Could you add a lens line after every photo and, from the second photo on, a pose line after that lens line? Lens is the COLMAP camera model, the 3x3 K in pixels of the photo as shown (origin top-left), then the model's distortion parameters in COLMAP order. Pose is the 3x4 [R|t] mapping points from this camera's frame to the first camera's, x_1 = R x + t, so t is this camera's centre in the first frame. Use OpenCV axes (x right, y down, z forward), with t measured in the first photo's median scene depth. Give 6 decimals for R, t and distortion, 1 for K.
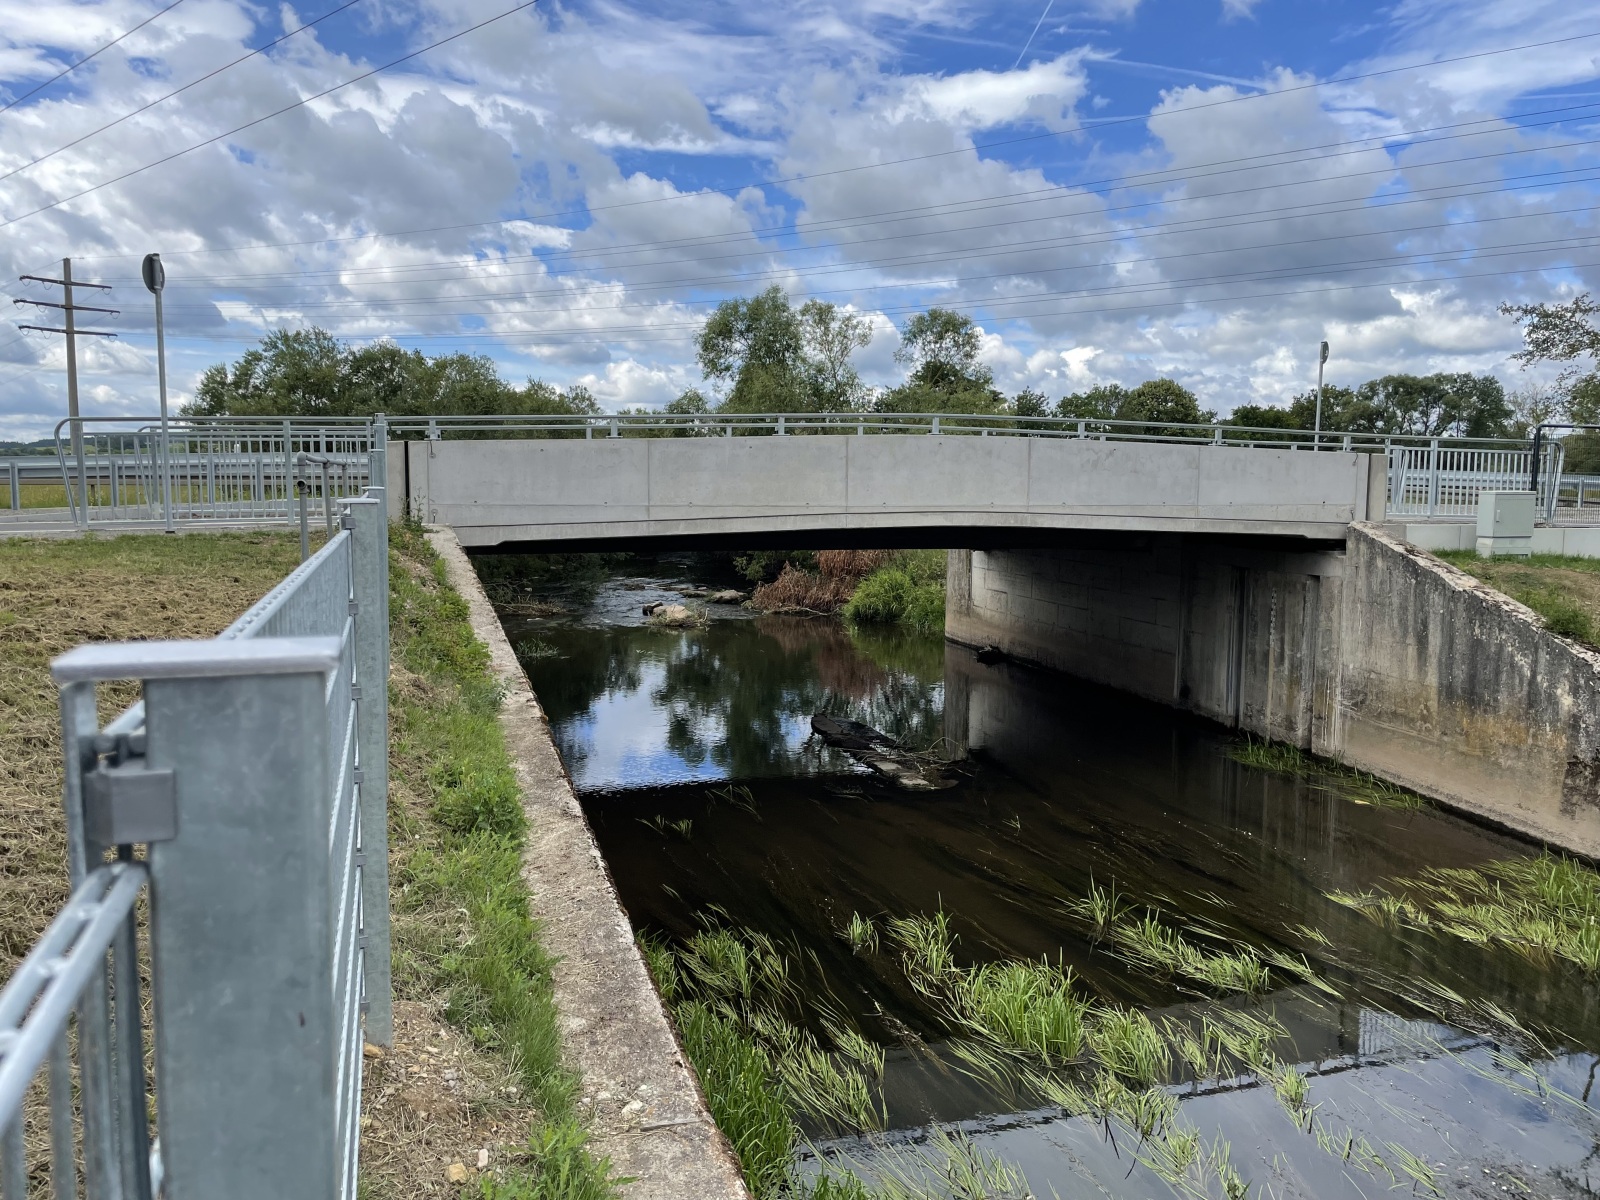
lens RADIAL K [[1220.1, 0, 792.9], [0, 1220.1, 605.7], [0, 0, 1]] dist [0.086254, -0.114804]
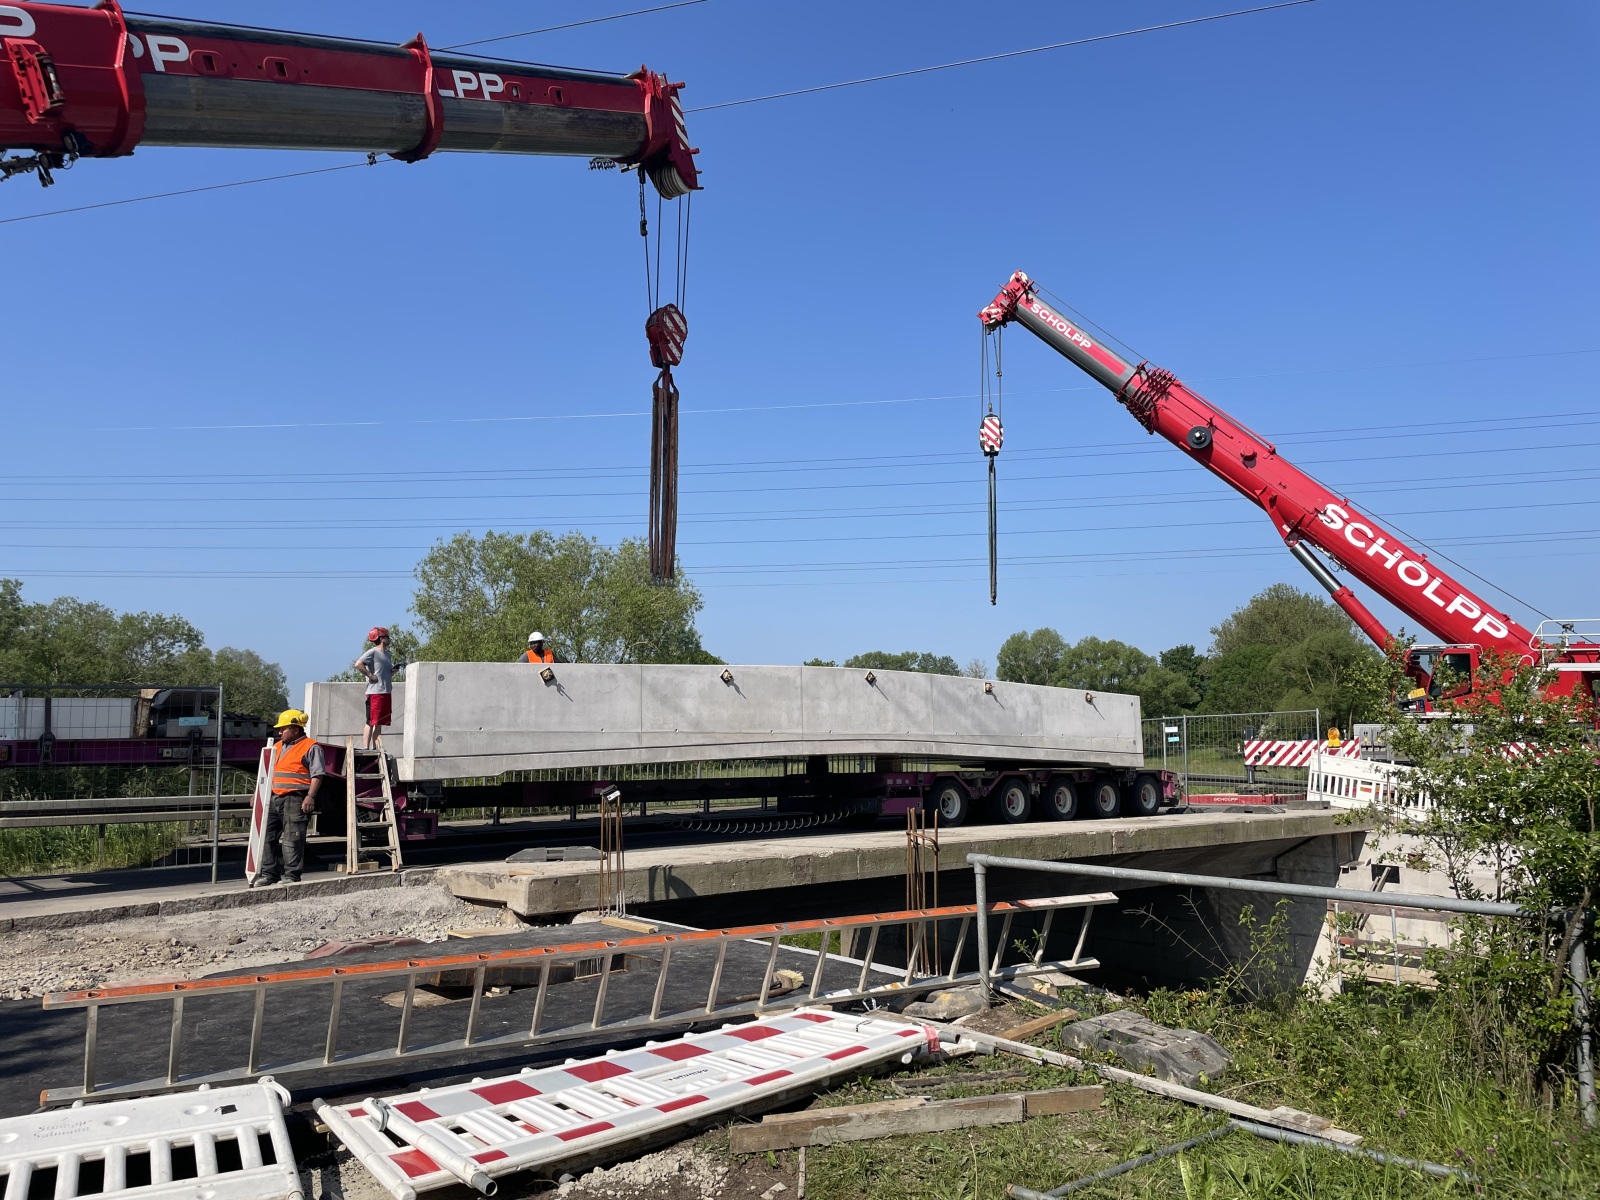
lens RADIAL K [[1220.1, 0, 801.2], [0, 1220.1, 601.9], [0, 0, 1]] dist [0.086254, -0.114804]
pose [[0.909717, 0.039331, 0.413363, -0.387460], [0.053427, 0.976141, -0.210460, 0.028331], [-0.411778, 0.213544, 0.885911, 0.045478]]
